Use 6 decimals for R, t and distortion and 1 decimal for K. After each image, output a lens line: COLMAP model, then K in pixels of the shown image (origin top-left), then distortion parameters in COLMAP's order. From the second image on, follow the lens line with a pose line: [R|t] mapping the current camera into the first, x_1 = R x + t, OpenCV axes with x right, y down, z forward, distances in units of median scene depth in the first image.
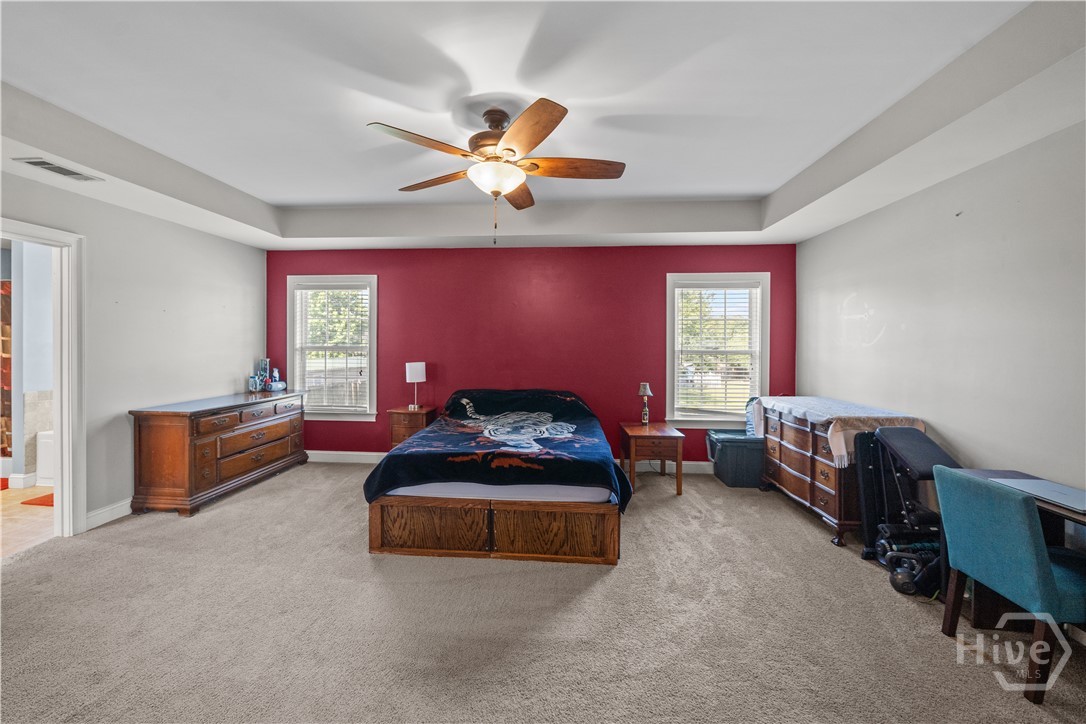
lens RADIAL K [[428.7, 0, 537.2], [0, 428.7, 351.3], [0, 0, 1]] dist [-0.000526, -0.000124]
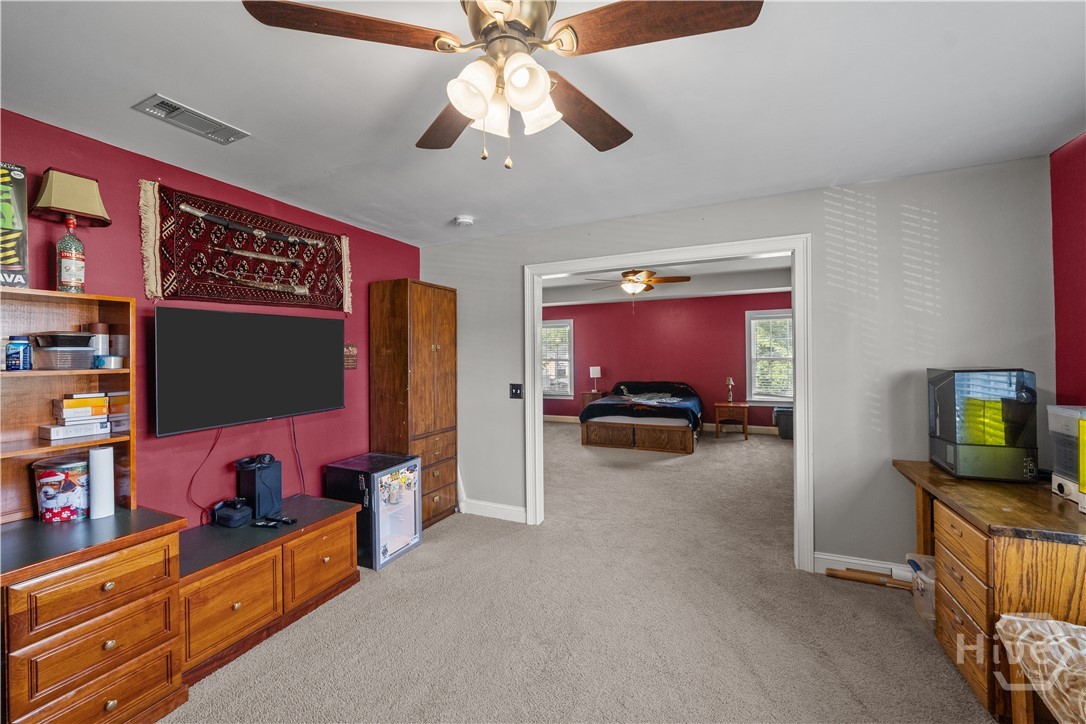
lens RADIAL K [[428.7, 0, 537.6], [0, 428.7, 360.3], [0, 0, 1]] dist [-0.000526, -0.000124]
pose [[0.933886, -0.013712, -0.357309, 0.150734], [0.010996, 0.999893, -0.009631, 0.014909], [0.357403, 0.005066, 0.933937, -0.852000]]
